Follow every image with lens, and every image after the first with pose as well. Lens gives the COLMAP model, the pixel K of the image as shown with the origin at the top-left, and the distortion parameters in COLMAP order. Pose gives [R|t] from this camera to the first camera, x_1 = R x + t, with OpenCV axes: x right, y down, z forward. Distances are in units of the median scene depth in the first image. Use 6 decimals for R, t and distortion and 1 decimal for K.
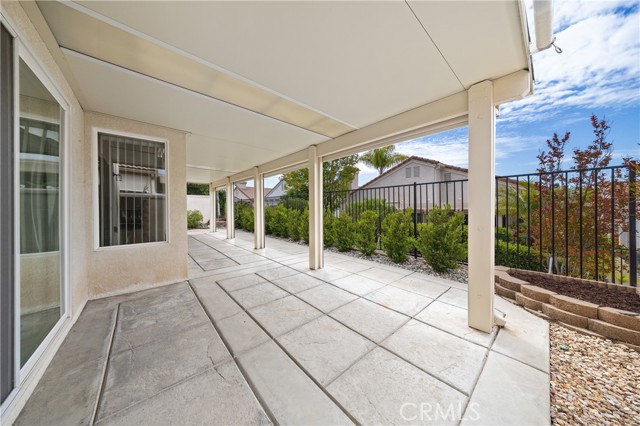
lens RADIAL K [[204.1, 0, 320.0], [0, 204.1, 213.0], [0, 0, 1]] dist [-0.000688, -0.000095]
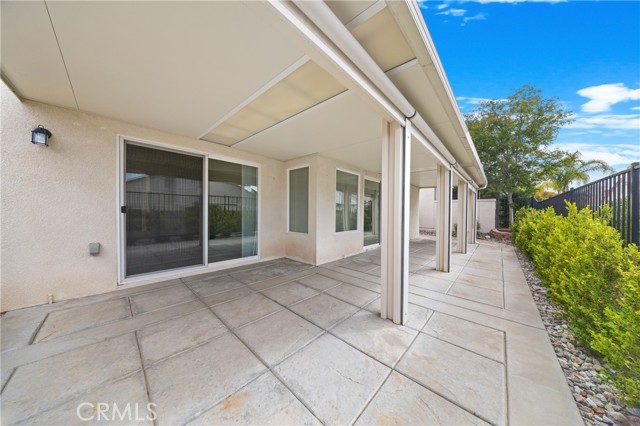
lens RADIAL K [[204.1, 0, 320.0], [0, 204.1, 213.0], [0, 0, 1]] dist [-0.000688, -0.000095]
pose [[0.044891, 0.011579, -0.998925, 0.804135], [-0.024072, 0.999655, 0.010506, -0.027552], [0.998702, 0.023575, 0.045154, 1.168403]]
